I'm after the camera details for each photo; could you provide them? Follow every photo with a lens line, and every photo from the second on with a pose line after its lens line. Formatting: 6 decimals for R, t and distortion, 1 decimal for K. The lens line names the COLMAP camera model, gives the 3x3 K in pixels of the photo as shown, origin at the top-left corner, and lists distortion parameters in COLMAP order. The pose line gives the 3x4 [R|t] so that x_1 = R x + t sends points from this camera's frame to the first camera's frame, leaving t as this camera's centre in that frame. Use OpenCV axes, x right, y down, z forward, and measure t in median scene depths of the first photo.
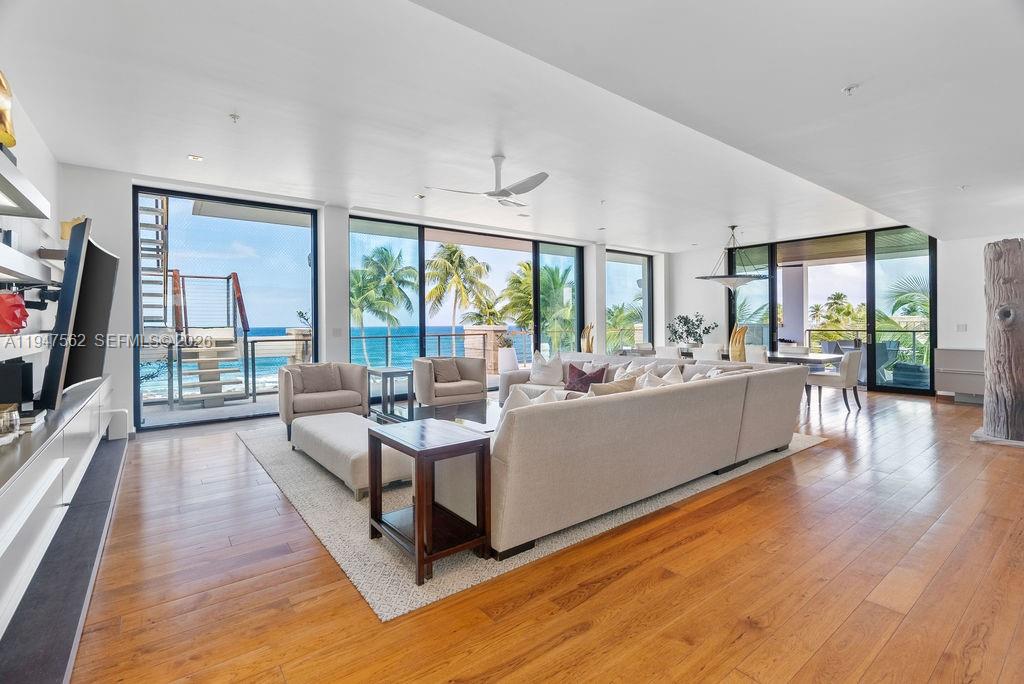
lens RADIAL K [[468.4, 0, 514.1], [0, 468.4, 326.9], [0, 0, 1]] dist [-0.052551, -0.000018]
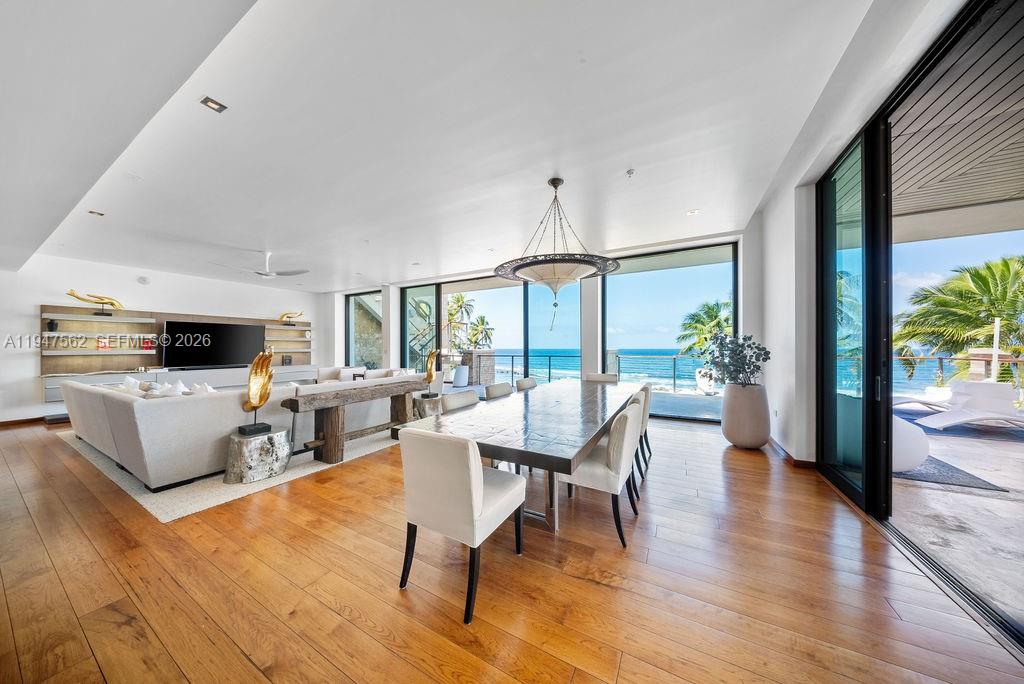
lens RADIAL K [[303.9, 0, 514.0], [0, 303.9, 347.6], [0, 0, 1]] dist [-0.006454, -0.000016]
pose [[0.418453, 0.005550, -0.908221, 0.649531], [-0.001975, 0.999985, 0.005201, -0.009207], [0.908236, -0.000383, 0.418458, 0.634656]]
